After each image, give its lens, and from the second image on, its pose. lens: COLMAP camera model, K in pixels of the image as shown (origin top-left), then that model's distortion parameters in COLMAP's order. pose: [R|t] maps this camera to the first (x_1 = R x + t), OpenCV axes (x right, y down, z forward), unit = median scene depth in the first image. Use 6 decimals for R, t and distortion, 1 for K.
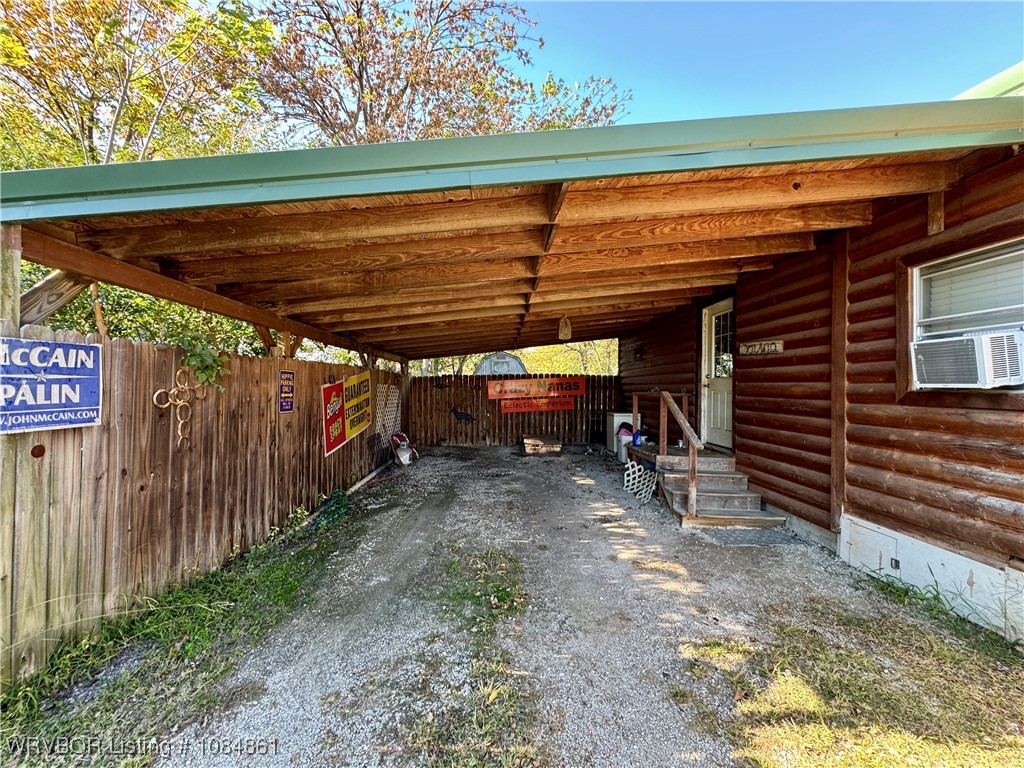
lens RADIAL K [[409.9, 0, 510.2], [0, 409.9, 383.5], [0, 0, 1]] dist [-0.000072, 0.000093]
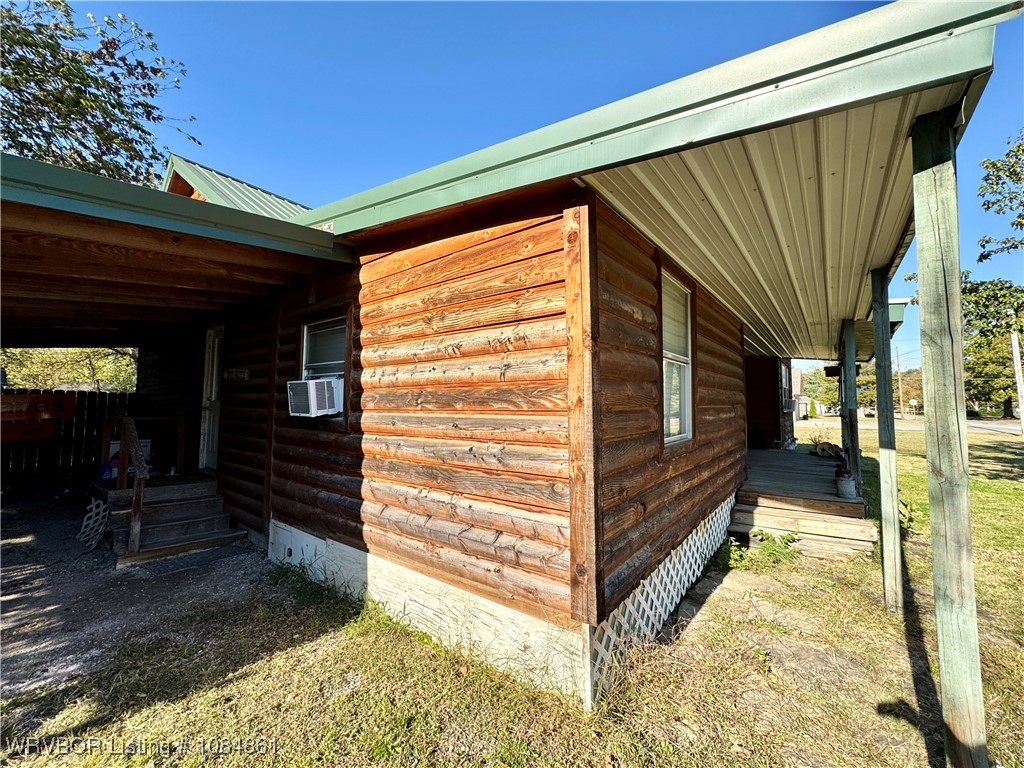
lens RADIAL K [[409.9, 0, 510.2], [0, 409.9, 383.5], [0, 0, 1]] dist [-0.000072, 0.000093]
pose [[0.635904, 0.040758, 0.770691, 0.281976], [-0.011303, 0.998989, -0.043506, -0.030241], [-0.771685, 0.018955, 0.635722, -0.273254]]
